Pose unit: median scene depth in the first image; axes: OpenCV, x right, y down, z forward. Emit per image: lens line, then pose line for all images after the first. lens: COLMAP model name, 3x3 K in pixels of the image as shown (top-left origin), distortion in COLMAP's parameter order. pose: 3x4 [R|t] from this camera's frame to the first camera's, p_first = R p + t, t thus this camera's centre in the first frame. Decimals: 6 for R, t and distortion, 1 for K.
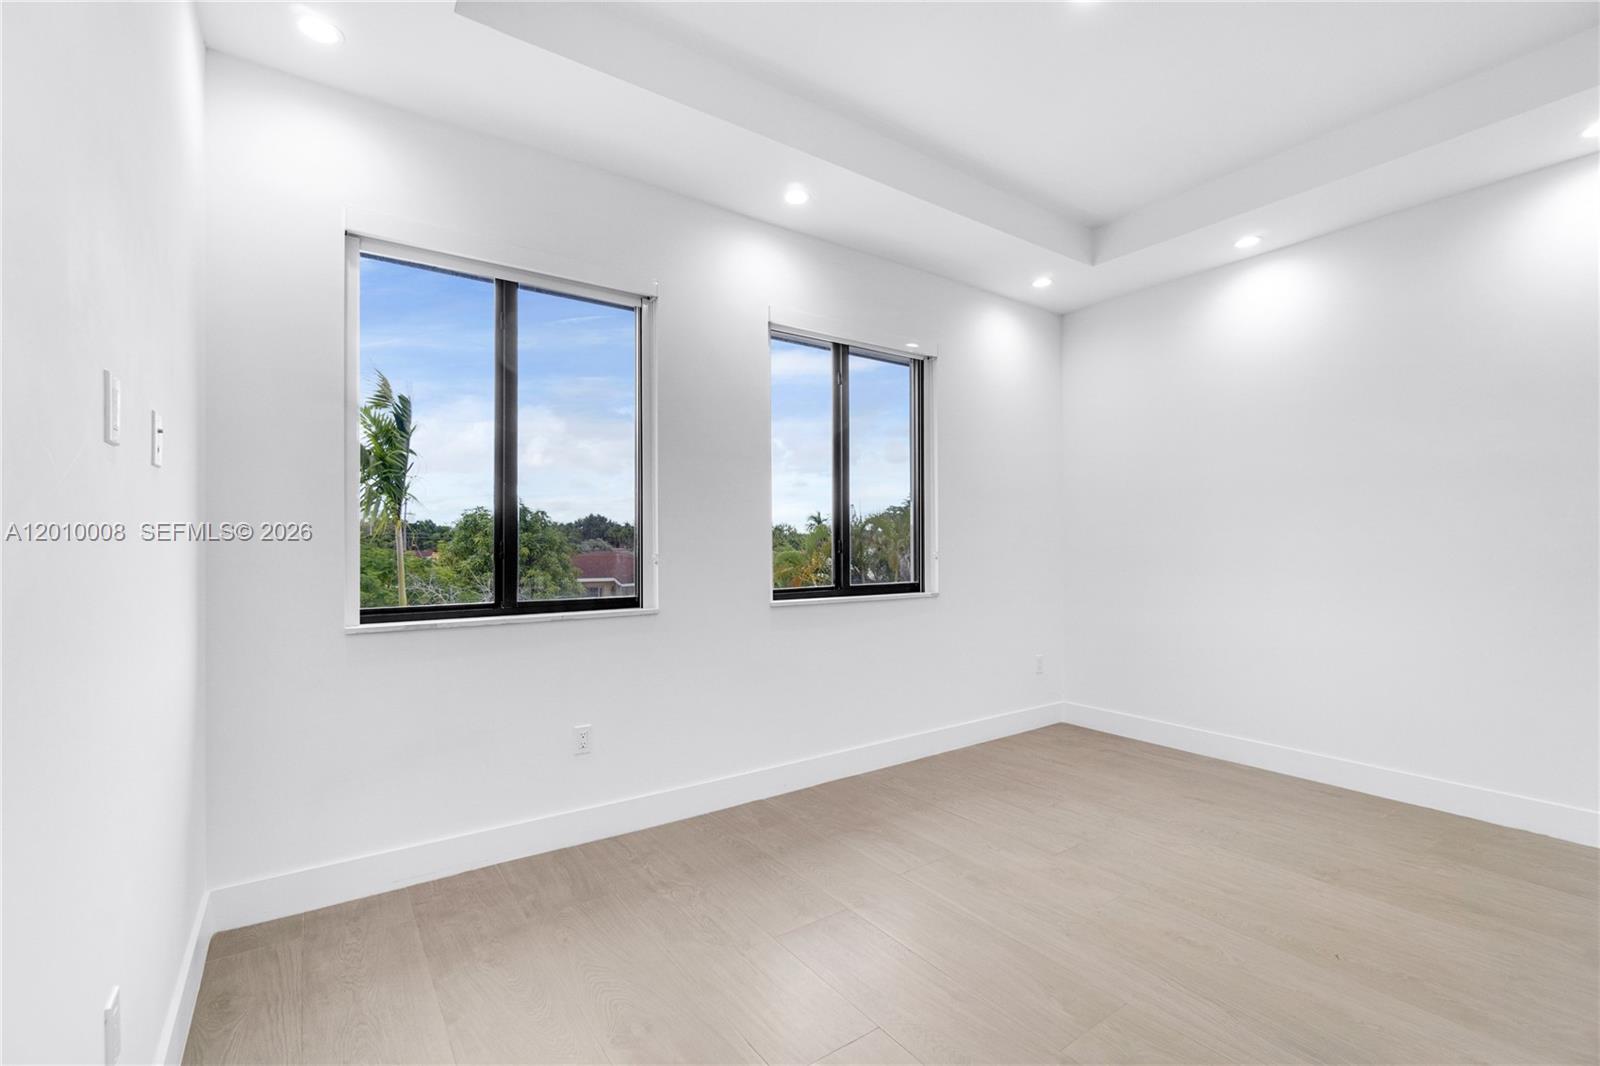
lens RADIAL K [[690.5, 0, 766.5], [0, 690.5, 543.0], [0, 0, 1]] dist [-0.000637, -0.000332]
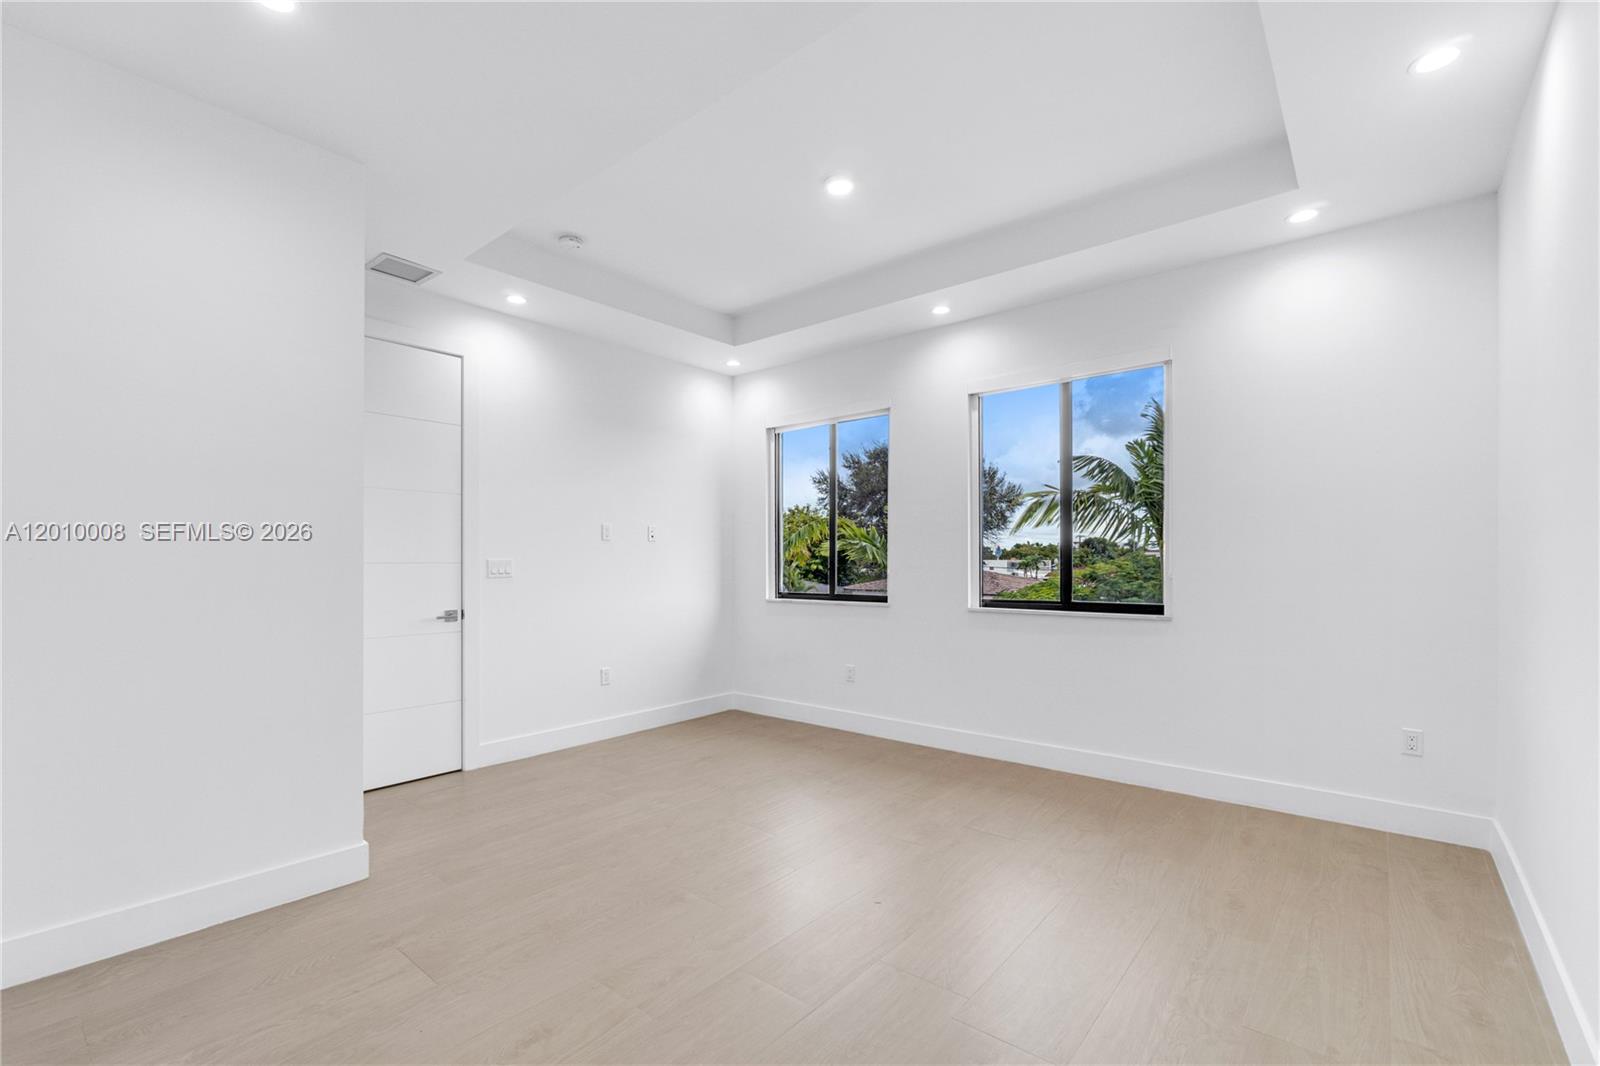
lens RADIAL K [[688.3, 0, 792.3], [0, 688.3, 537.4], [0, 0, 1]] dist [-0.001758, -0.000243]
pose [[0.278970, -0.029634, -0.959842, 1.055848], [0.003977, 0.999551, -0.029704, -0.009441], [0.960292, 0.004470, 0.278963, 0.270787]]
